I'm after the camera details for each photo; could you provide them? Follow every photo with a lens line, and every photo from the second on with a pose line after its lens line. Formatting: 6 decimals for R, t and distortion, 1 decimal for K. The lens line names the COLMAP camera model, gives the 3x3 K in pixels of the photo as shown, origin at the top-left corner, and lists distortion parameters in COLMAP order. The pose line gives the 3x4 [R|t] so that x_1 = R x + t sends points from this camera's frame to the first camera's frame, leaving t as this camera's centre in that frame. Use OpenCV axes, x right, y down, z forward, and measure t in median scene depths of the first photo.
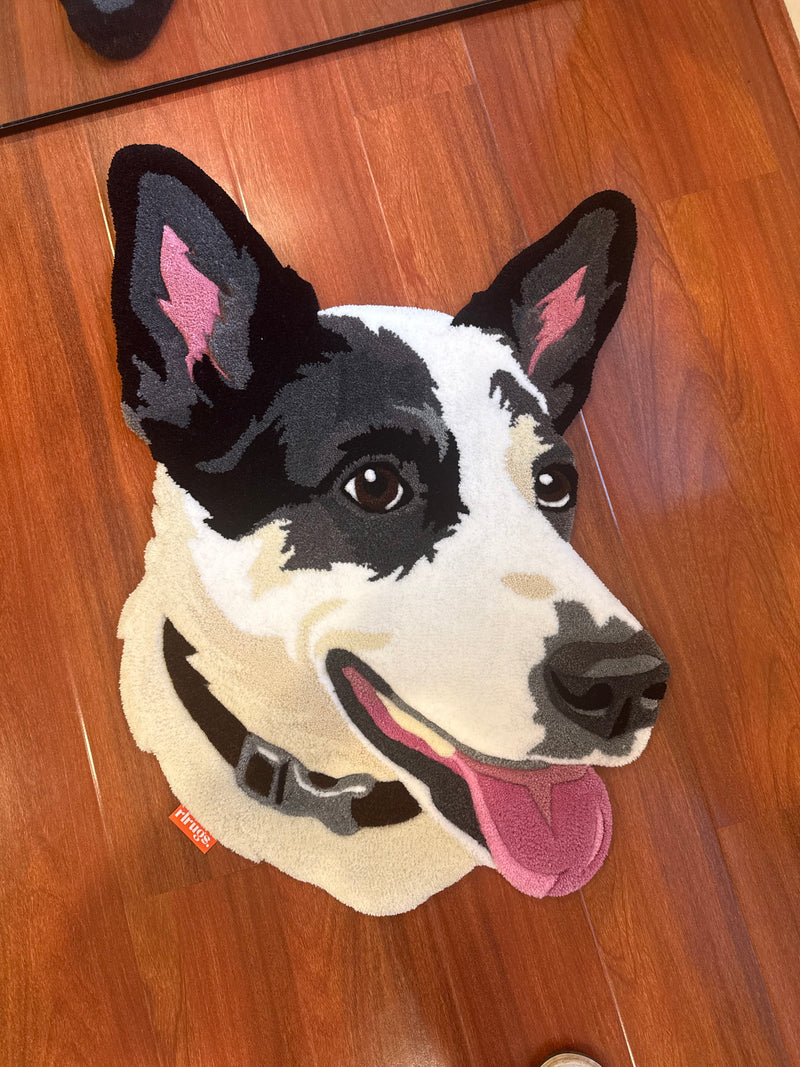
lens RADIAL K [[769.0, 0, 397.8], [0, 769.0, 535.6], [0, 0, 1]] dist [0.004867, -0.013927]
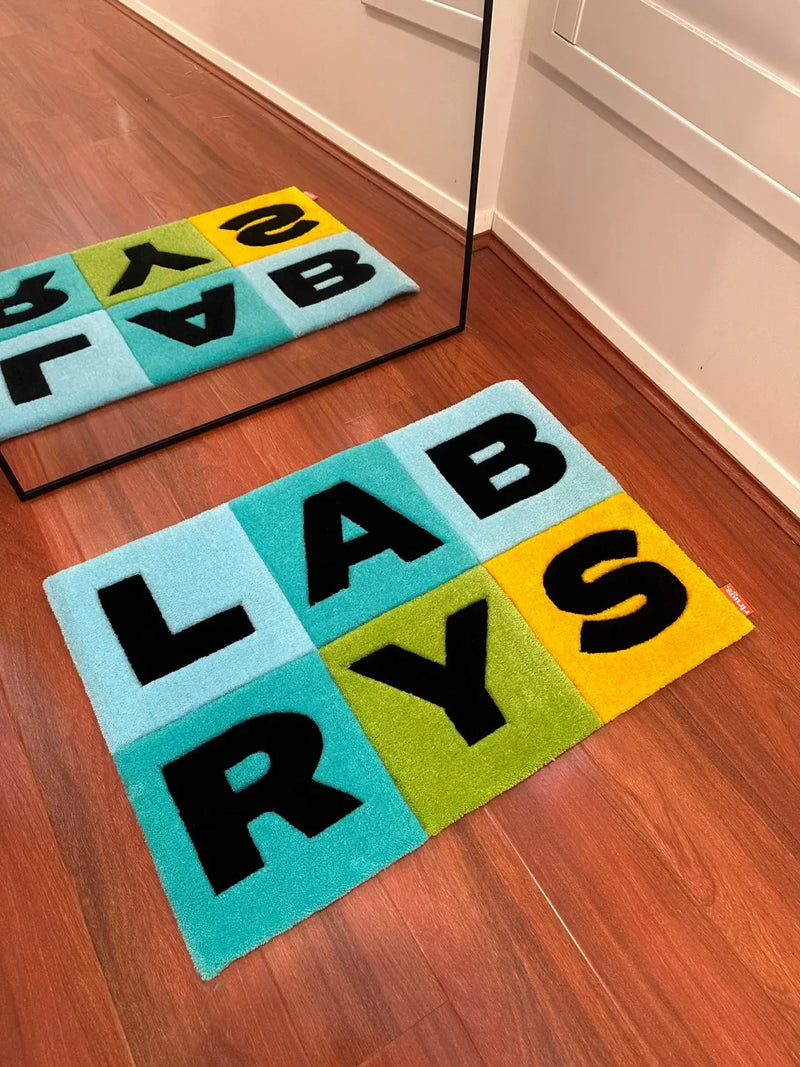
lens RADIAL K [[769.0, 0, 392.4], [0, 769.0, 534.6], [0, 0, 1]] dist [0.004867, -0.013927]
pose [[0.961495, -0.201998, 0.186343, -0.308519], [0.264870, 0.861935, -0.432332, 0.311429], [-0.073285, 0.465042, 0.882250, -0.206528]]
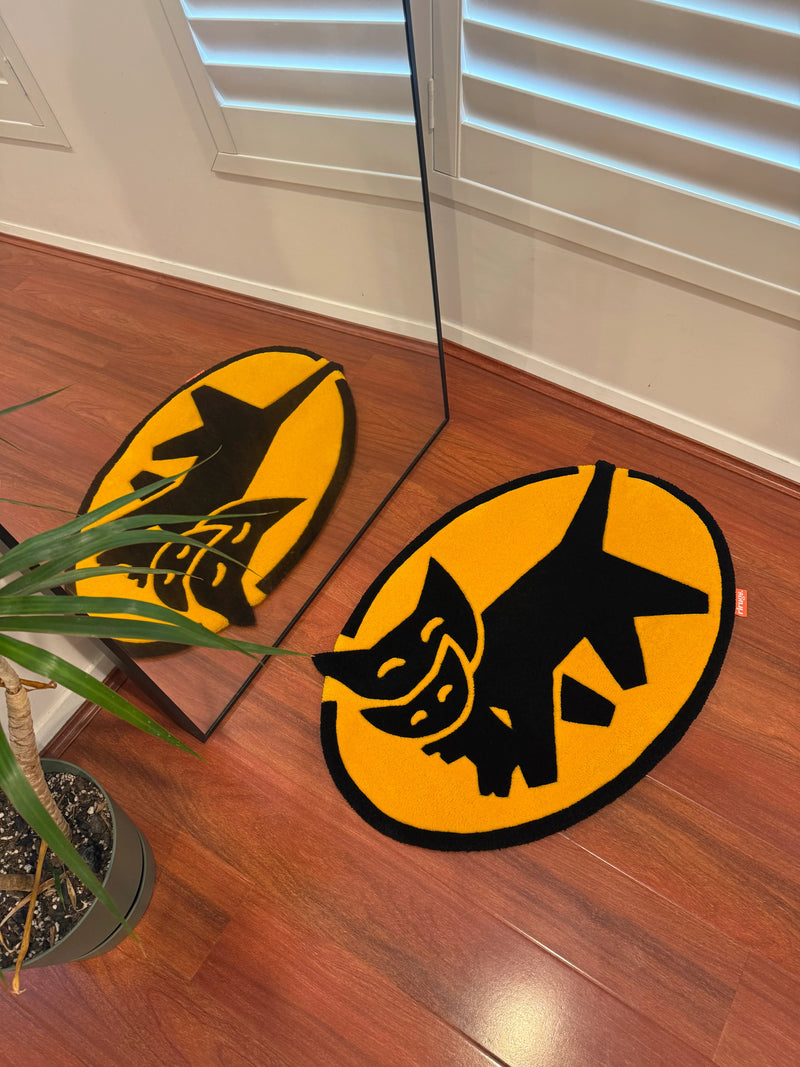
lens RADIAL K [[769.0, 0, 390.3], [0, 769.0, 534.8], [0, 0, 1]] dist [0.004867, -0.013927]
pose [[0.740790, -0.588997, 0.322974, -0.650250], [0.671116, 0.669602, -0.318176, -0.067485], [-0.028859, 0.452454, 0.891320, -0.540739]]
